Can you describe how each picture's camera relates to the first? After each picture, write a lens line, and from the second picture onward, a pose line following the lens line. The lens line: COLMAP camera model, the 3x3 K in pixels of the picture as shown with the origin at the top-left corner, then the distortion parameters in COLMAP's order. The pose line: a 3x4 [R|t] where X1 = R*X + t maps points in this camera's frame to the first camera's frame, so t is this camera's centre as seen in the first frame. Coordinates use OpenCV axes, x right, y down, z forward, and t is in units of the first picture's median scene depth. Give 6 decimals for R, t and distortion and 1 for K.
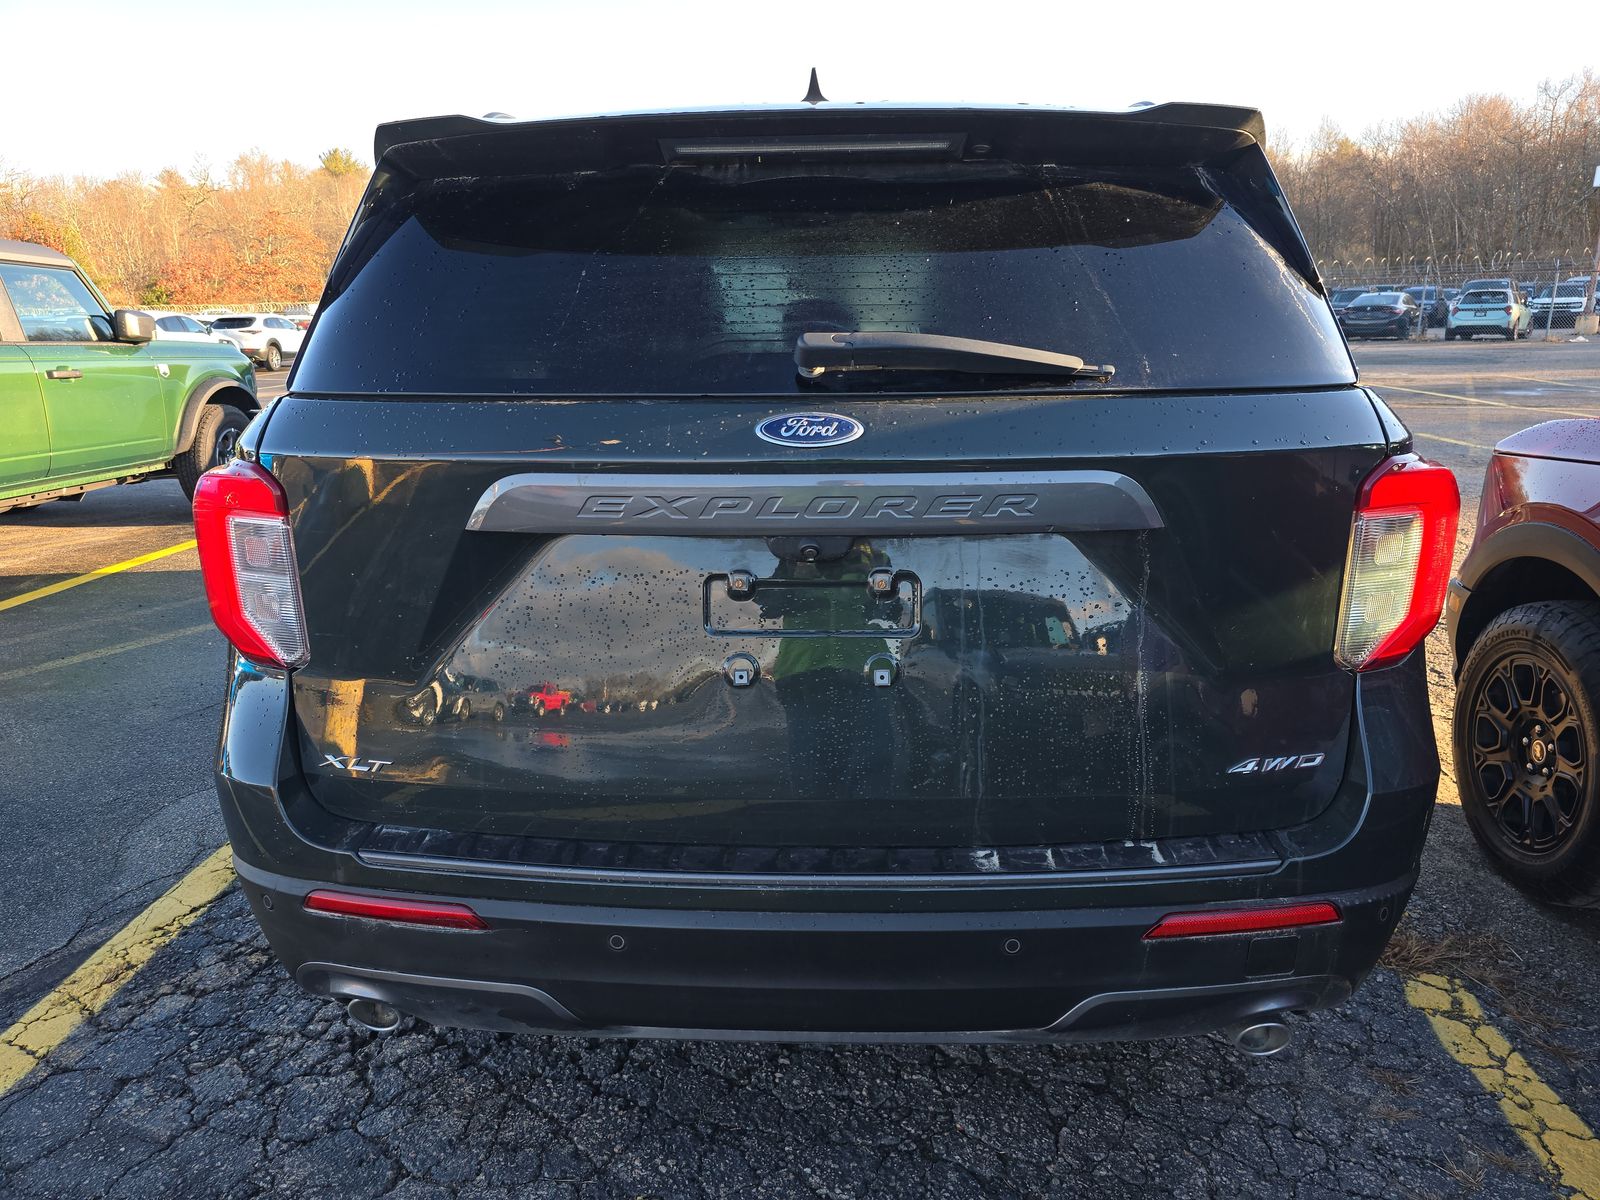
lens RADIAL K [[1077.5, 0, 800.0], [0, 1077.5, 600.0], [0, 0, 1]] dist [0.064988, -0.073991]
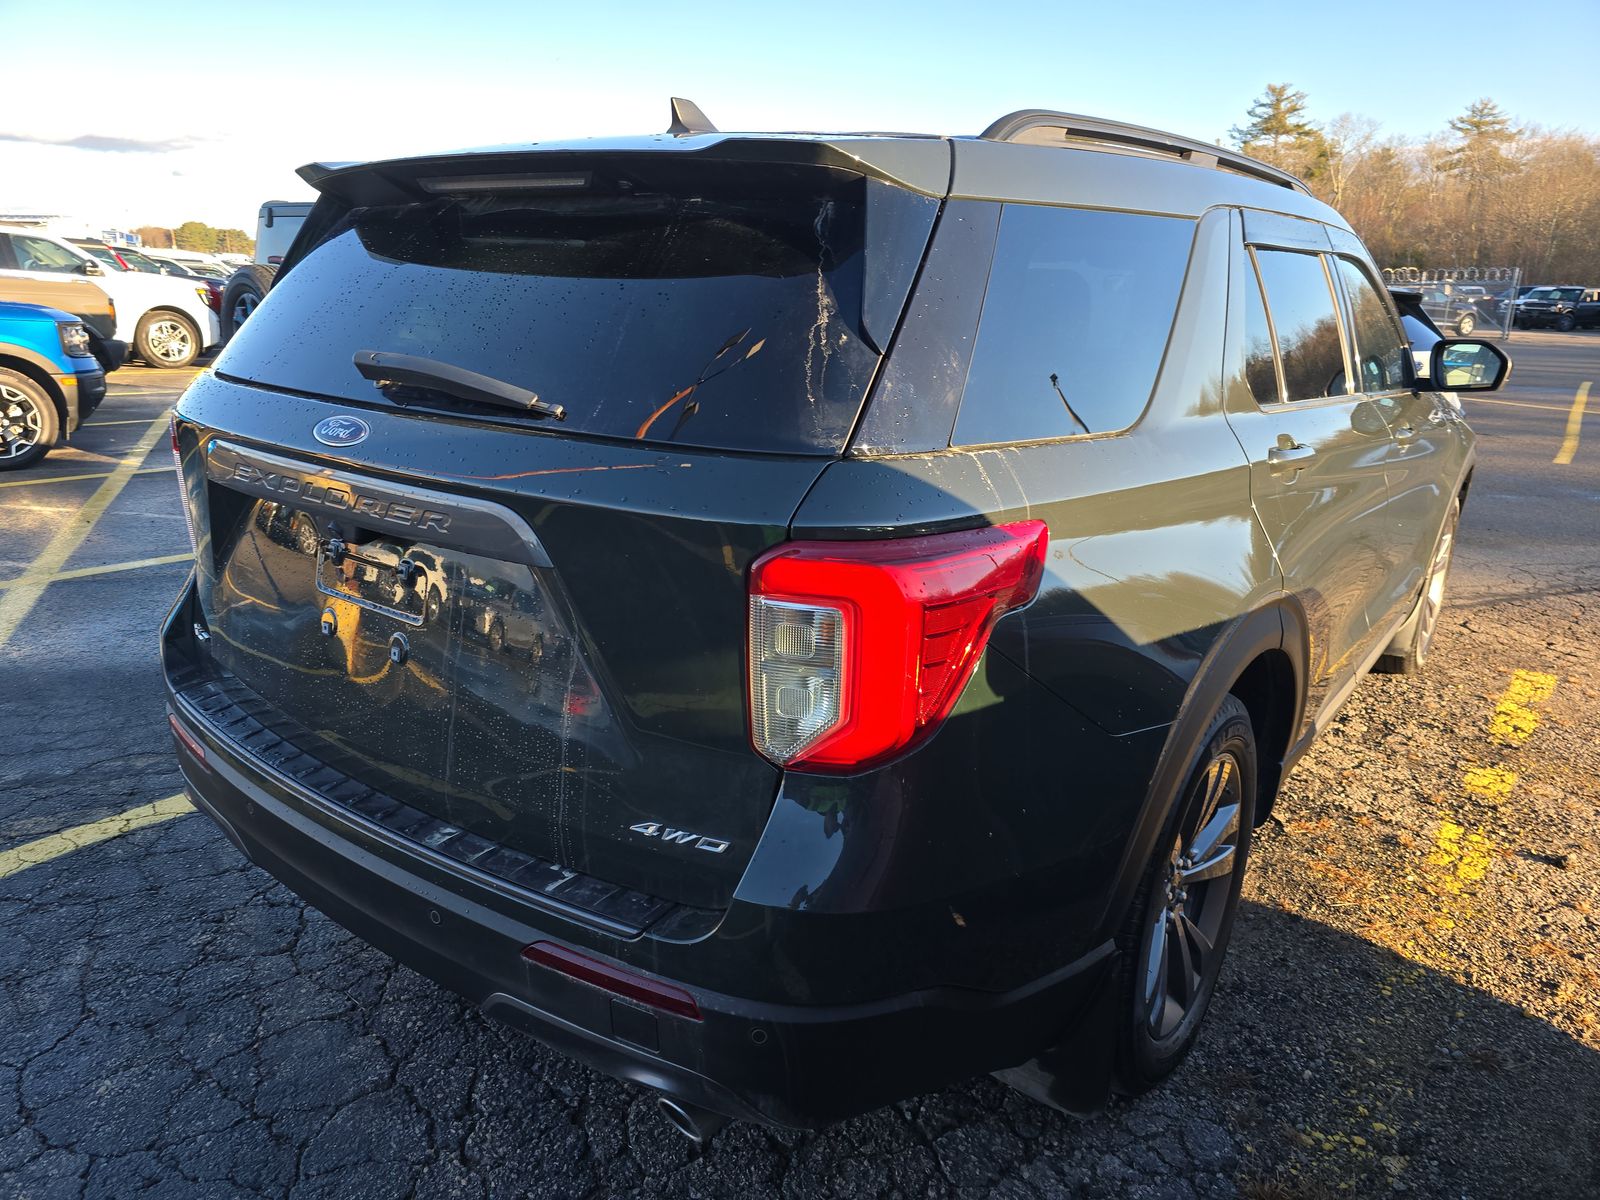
lens RADIAL K [[1077.5, 0, 800.0], [0, 1077.5, 600.0], [0, 0, 1]] dist [0.064988, -0.073991]
pose [[0.815650, 0.197960, -0.543623, 0.962377], [-0.187024, 0.979408, 0.076041, -0.139827], [0.547482, 0.039648, 0.835878, 0.246160]]
